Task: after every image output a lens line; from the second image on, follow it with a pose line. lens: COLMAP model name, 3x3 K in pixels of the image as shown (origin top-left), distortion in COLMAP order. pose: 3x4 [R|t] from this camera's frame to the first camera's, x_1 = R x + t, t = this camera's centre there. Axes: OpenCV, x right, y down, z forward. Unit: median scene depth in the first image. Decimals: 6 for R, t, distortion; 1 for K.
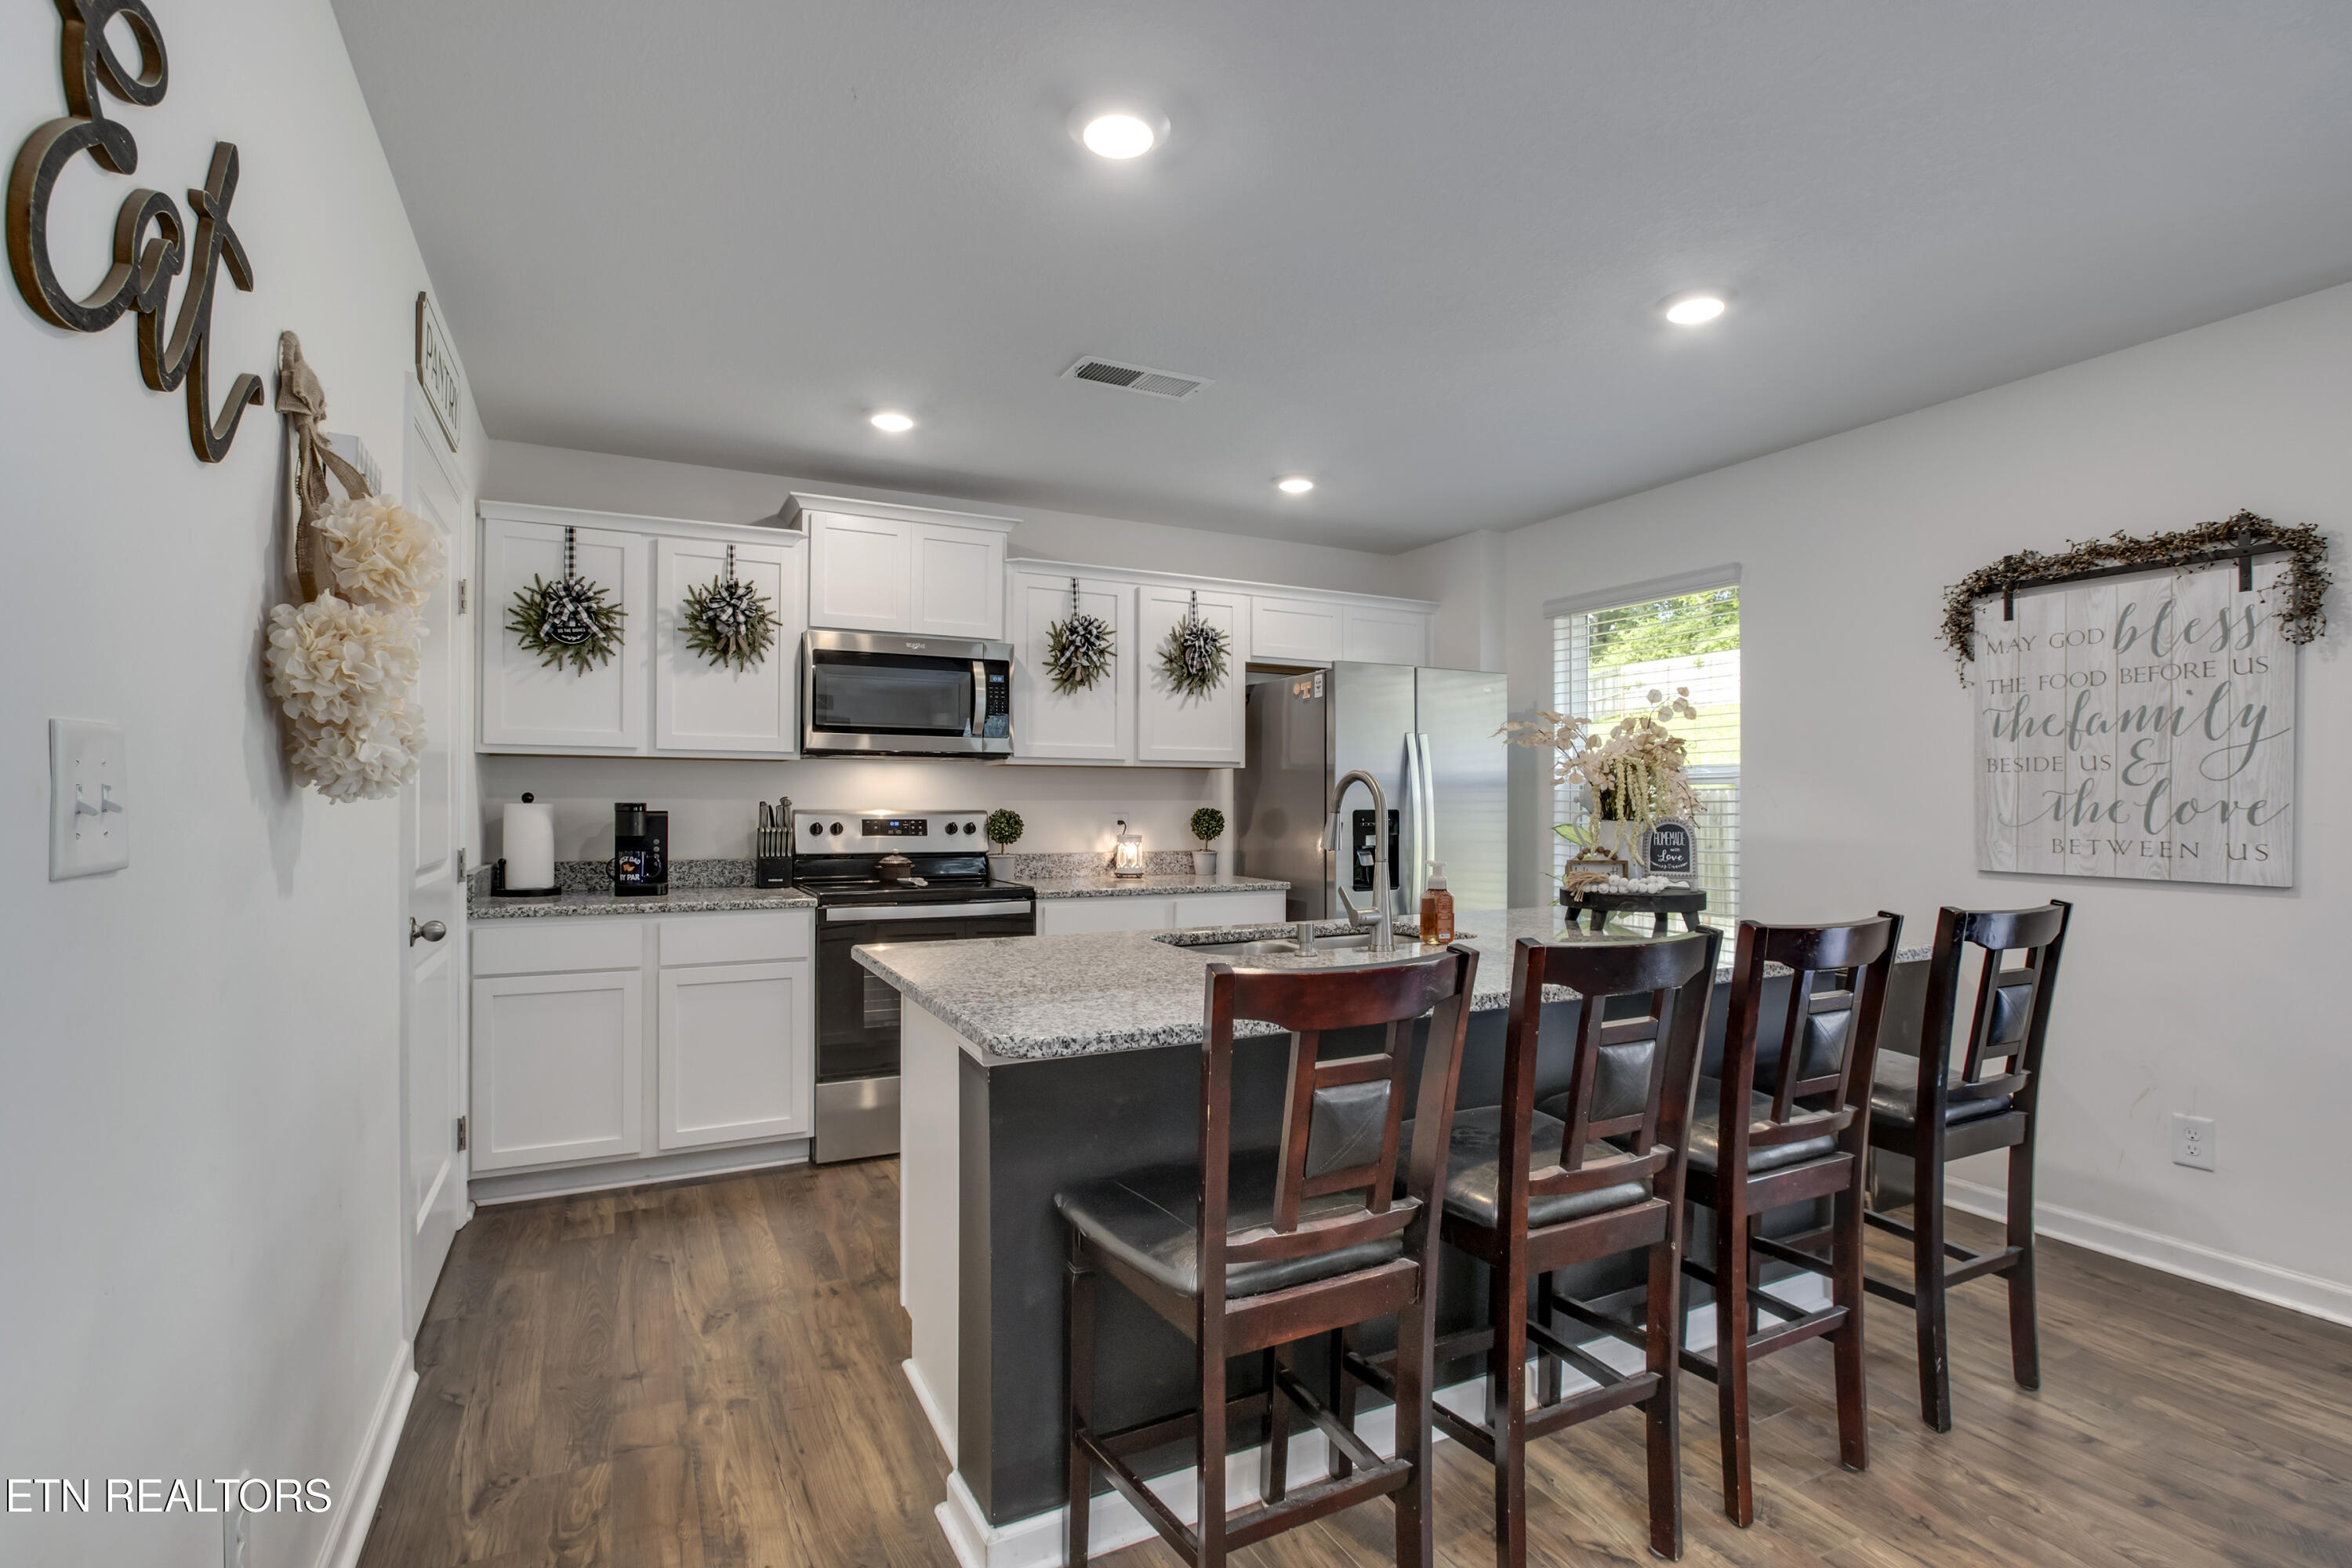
lens RADIAL K [[1113.9, 0, 1164.6], [0, 1113.9, 790.9], [0, 0, 1]] dist [-0.025220, 0.002123]
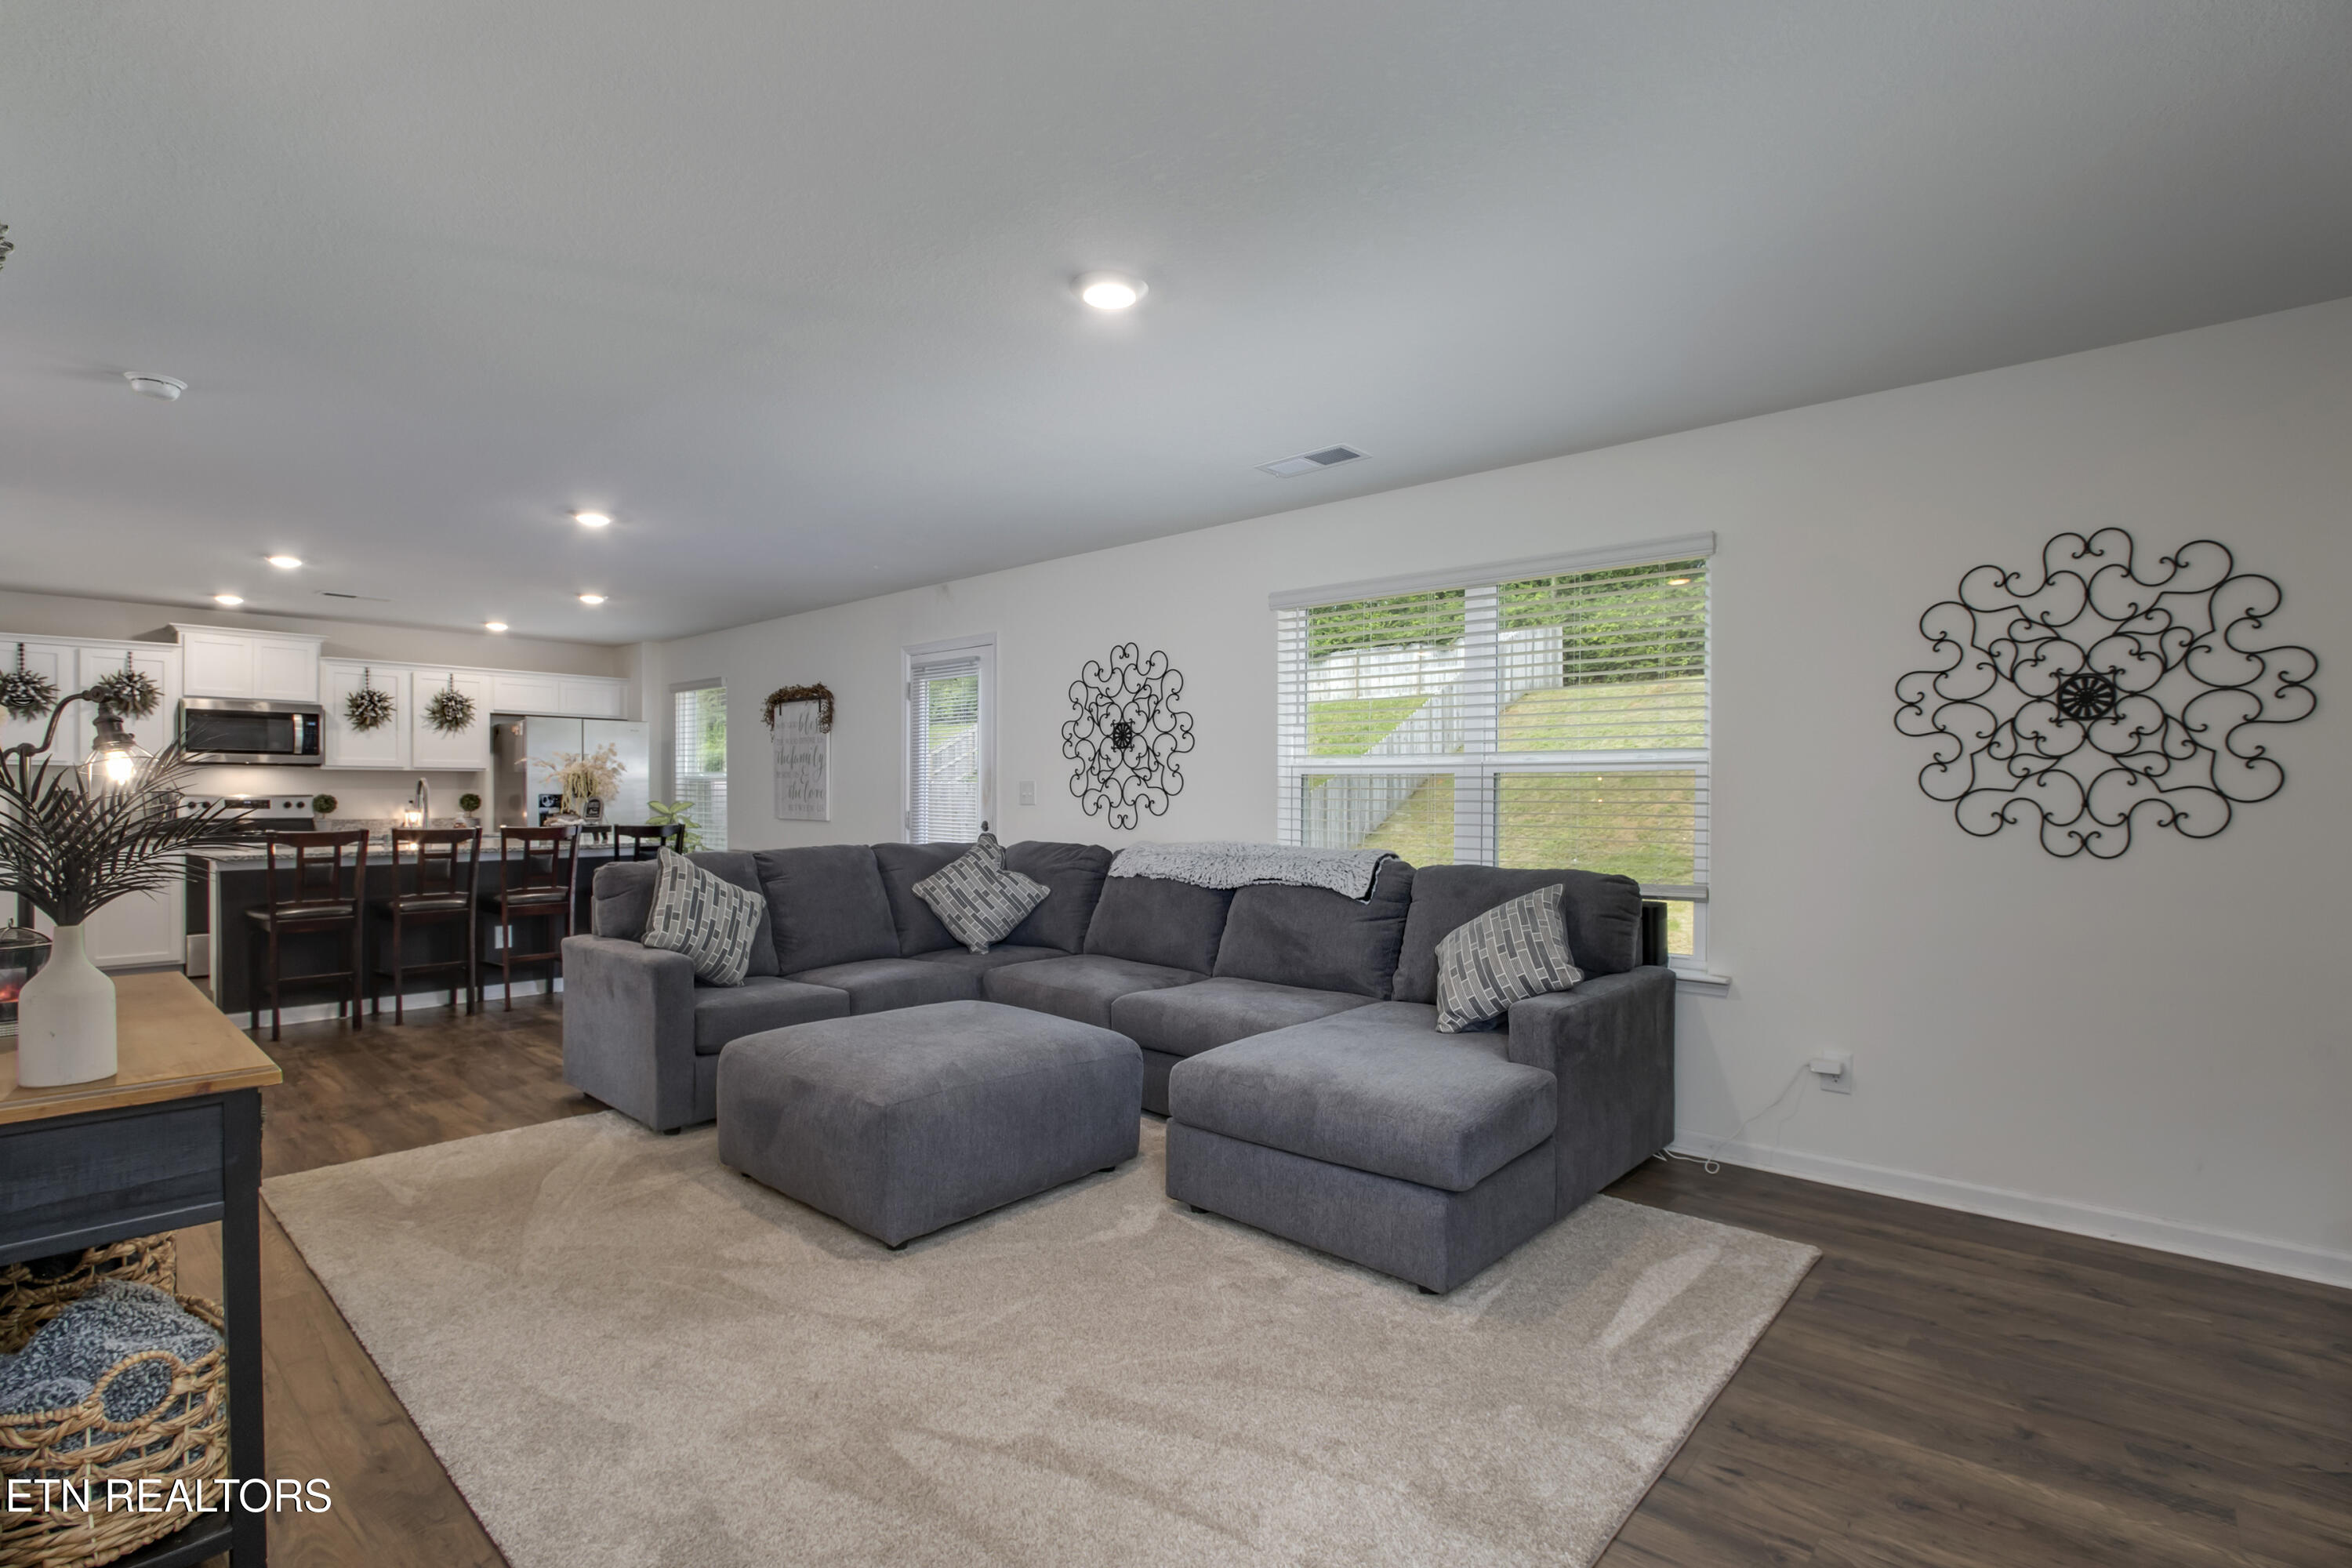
lens RADIAL K [[1113.9, 0, 1195.6], [0, 1113.9, 800.8], [0, 0, 1]] dist [-0.025220, 0.002123]
pose [[0.929869, -0.003875, 0.367871, 0.530476], [-0.002637, 0.999849, 0.017197, -0.007384], [-0.367882, -0.016961, 0.929718, -1.204287]]
